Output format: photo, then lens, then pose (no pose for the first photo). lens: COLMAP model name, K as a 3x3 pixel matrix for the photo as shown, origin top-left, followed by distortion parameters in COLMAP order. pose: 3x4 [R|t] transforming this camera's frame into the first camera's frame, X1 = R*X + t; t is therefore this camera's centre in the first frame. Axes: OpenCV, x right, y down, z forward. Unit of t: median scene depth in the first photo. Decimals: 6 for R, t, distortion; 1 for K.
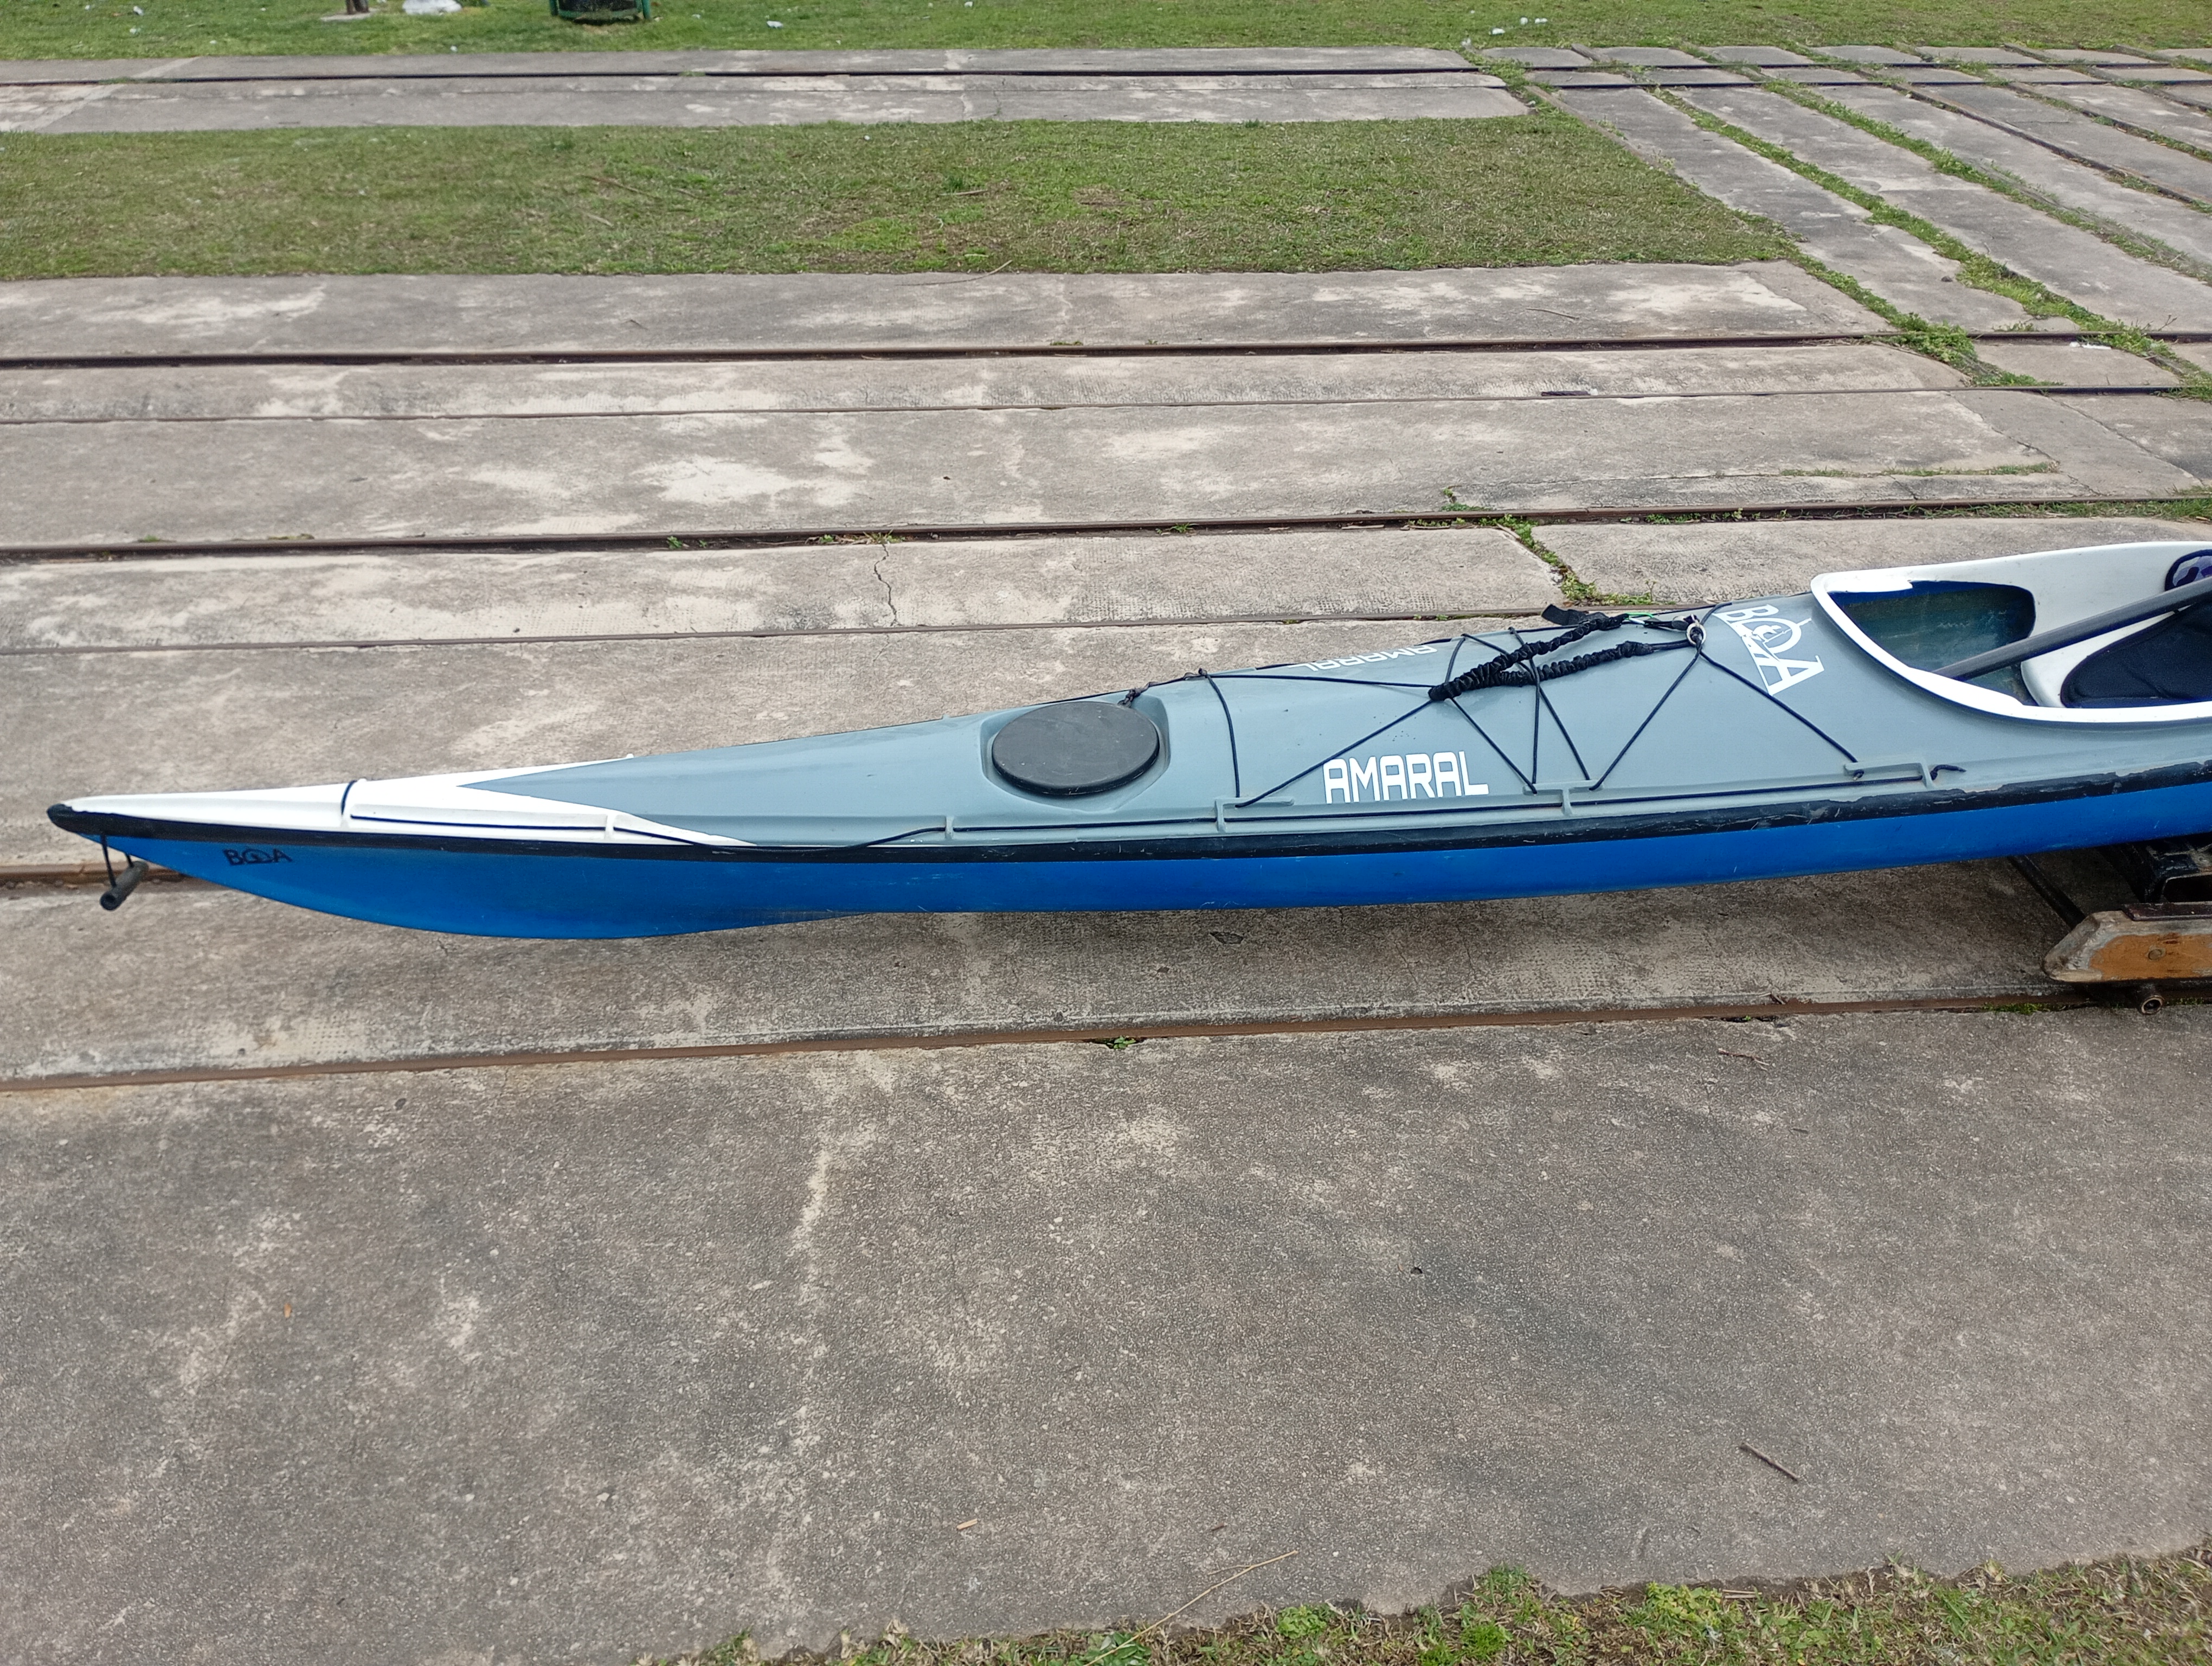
lens RADIAL K [[1827.6, 0, 1109.5], [0, 1827.6, 823.6], [0, 0, 1]] dist [0.054672, -0.057407]
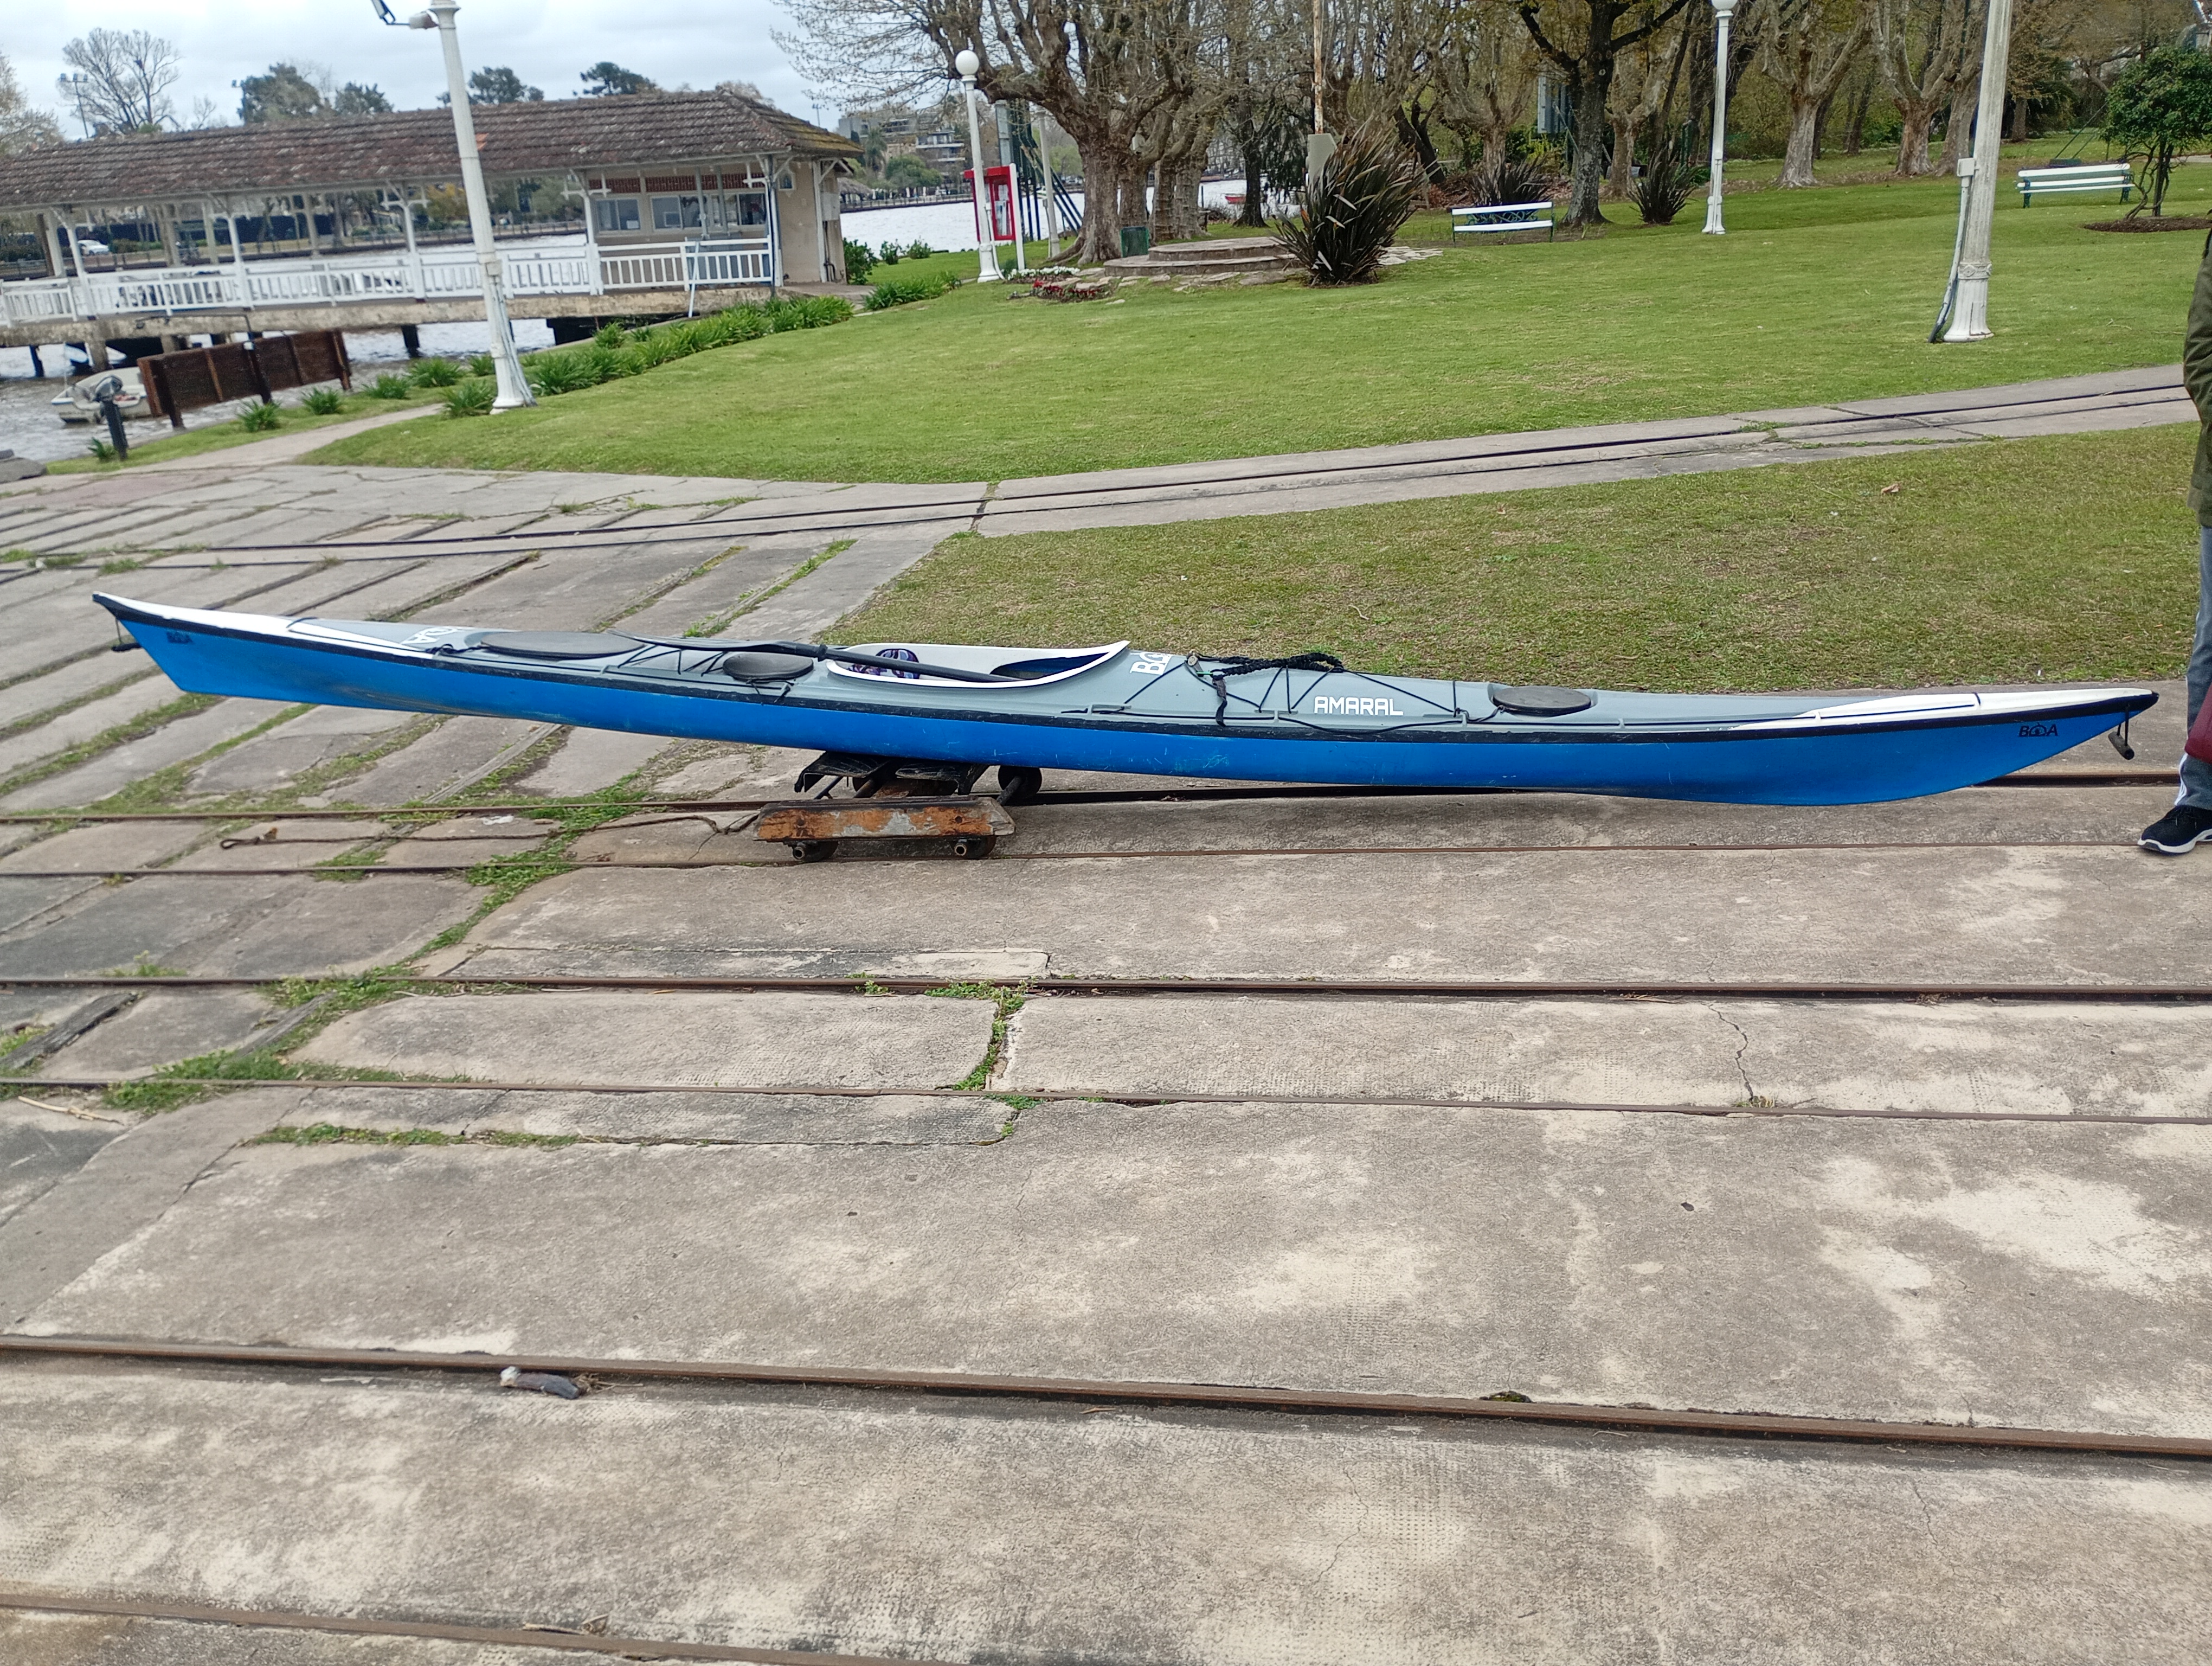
lens RADIAL K [[1827.6, 0, 1114.5], [0, 1827.6, 838.1], [0, 0, 1]] dist [0.054672, -0.057407]
pose [[-0.958337, -0.016580, 0.285159, -0.076741], [0.211853, 0.628368, 0.748513, -0.807472], [-0.191595, 0.777740, -0.598676, 1.322381]]
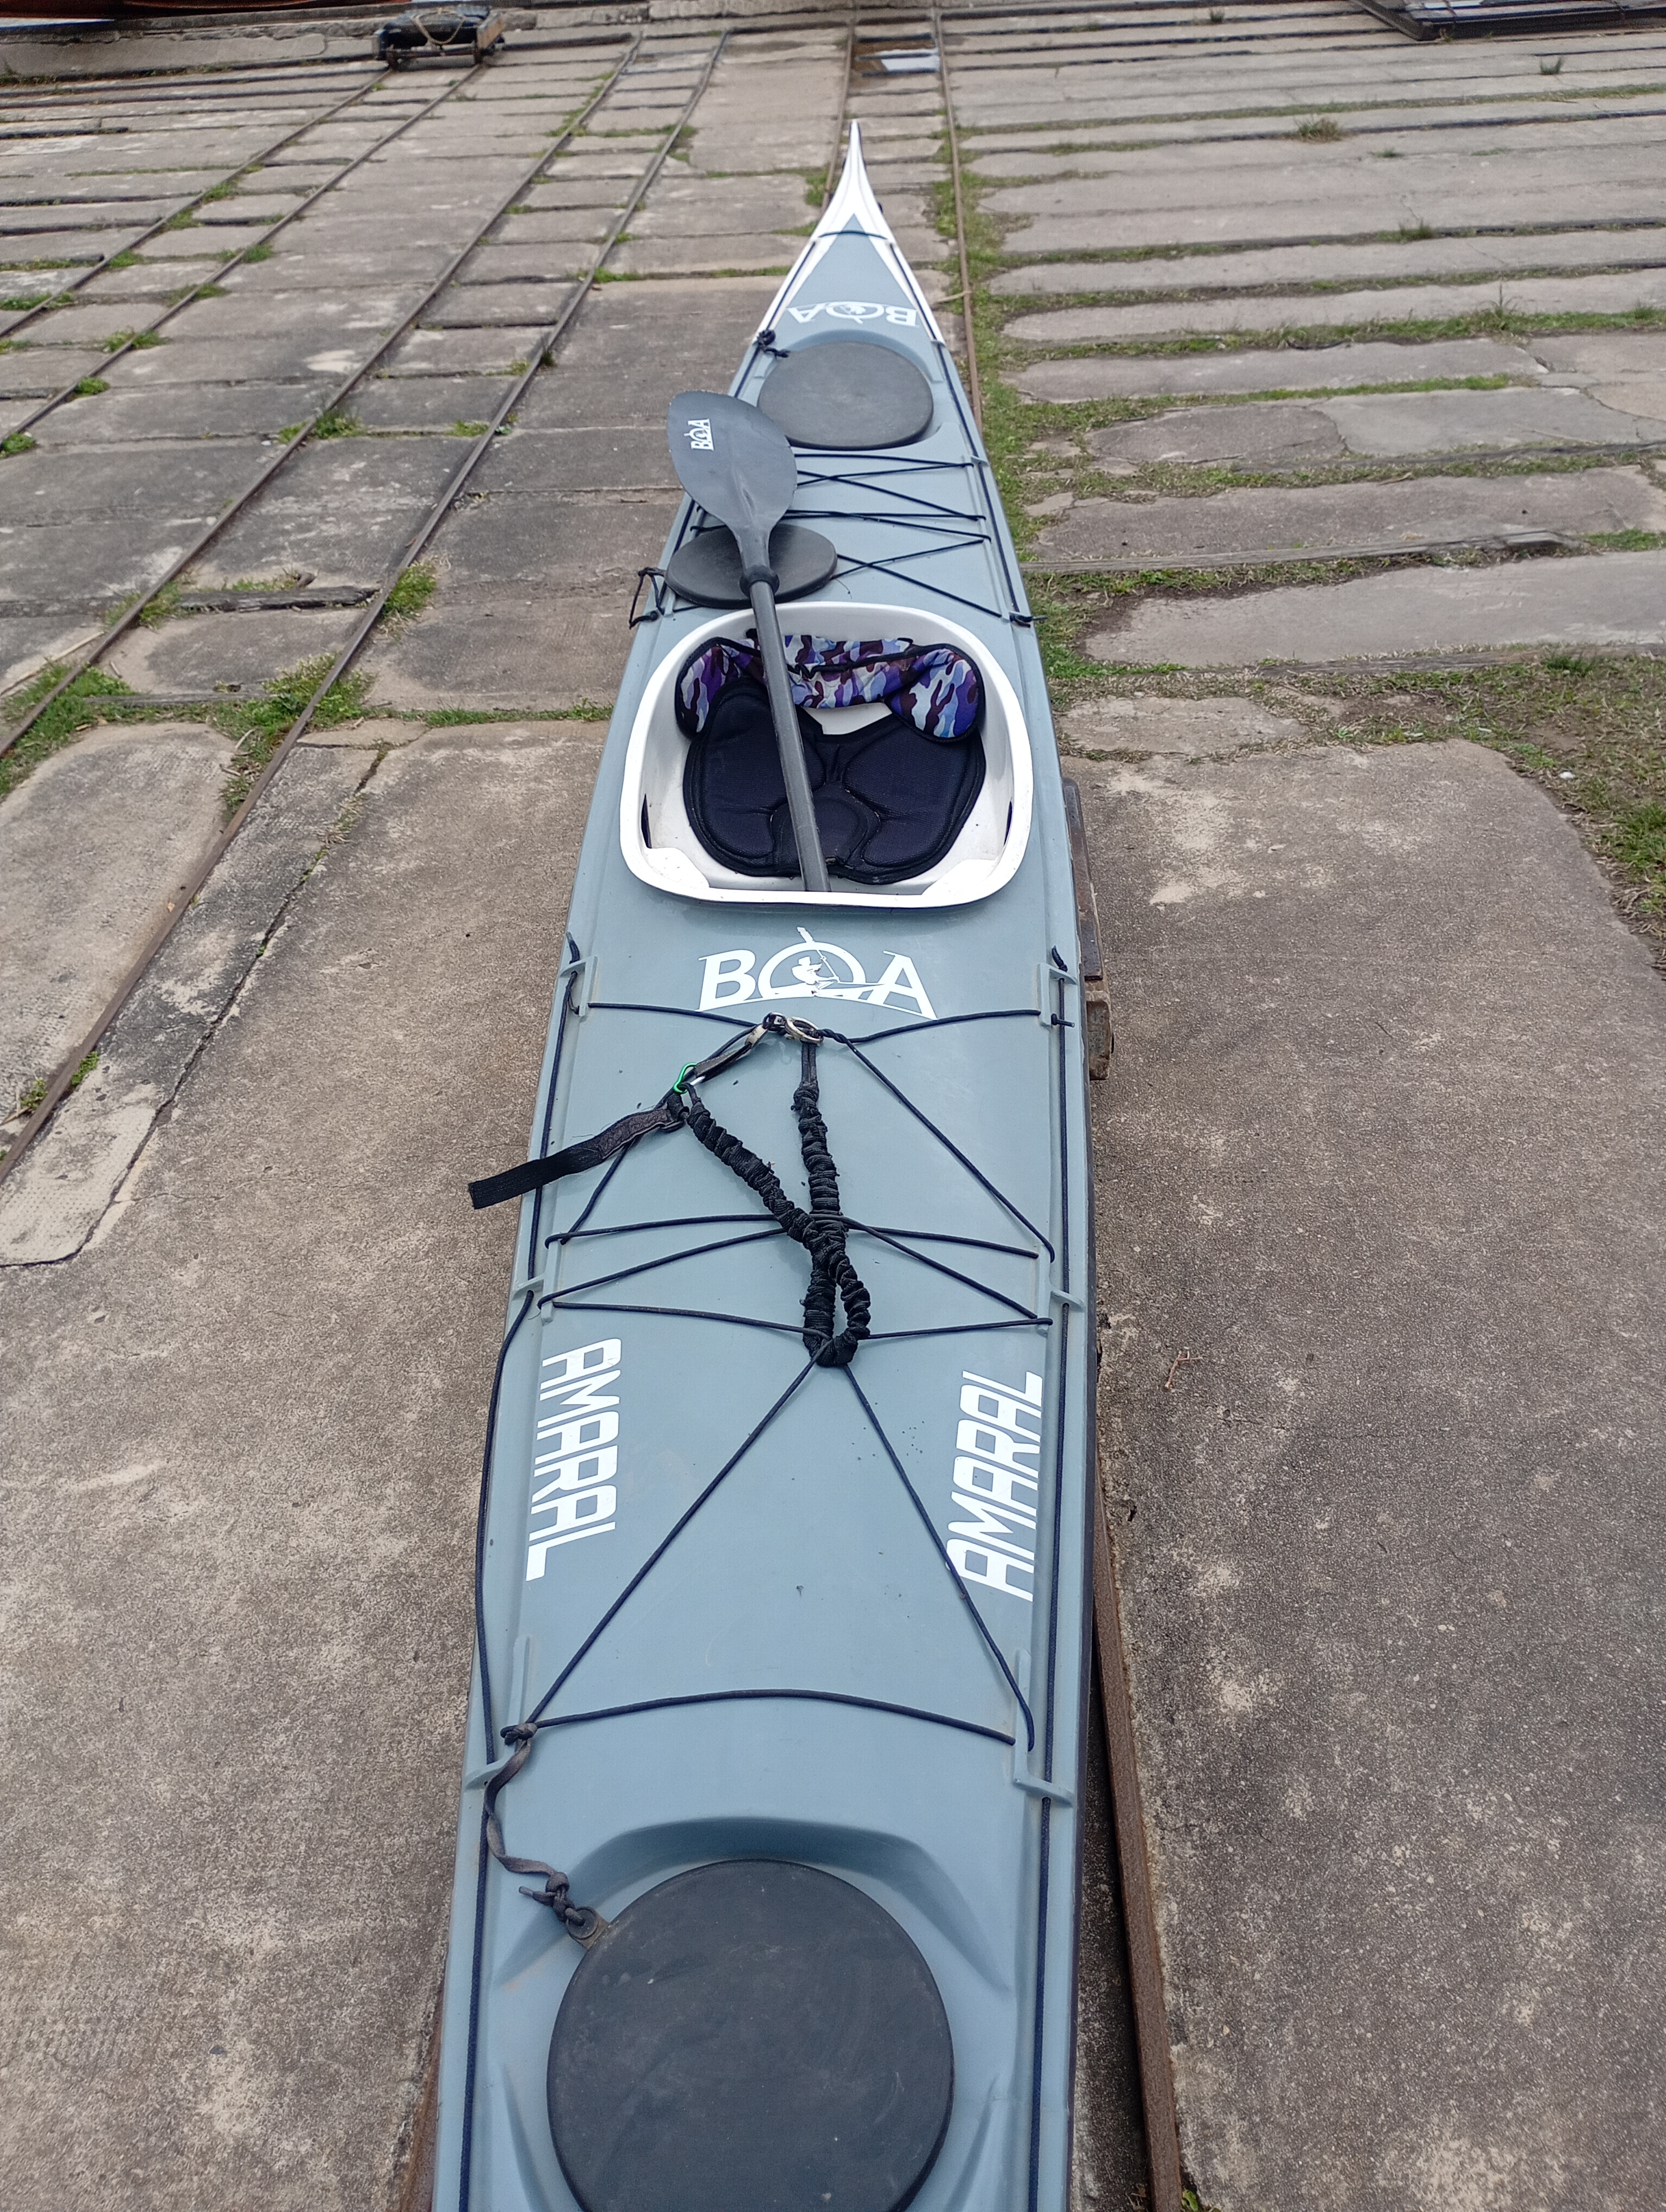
lens RADIAL K [[1827.6, 0, 839.2], [0, 1827.6, 1110.9], [0, 0, 1]] dist [0.054672, -0.057407]
pose [[0.103246, -0.594132, 0.797714, -0.132198], [0.550897, 0.701911, 0.451478, -0.219480], [-0.828162, 0.392845, 0.399776, 0.430784]]
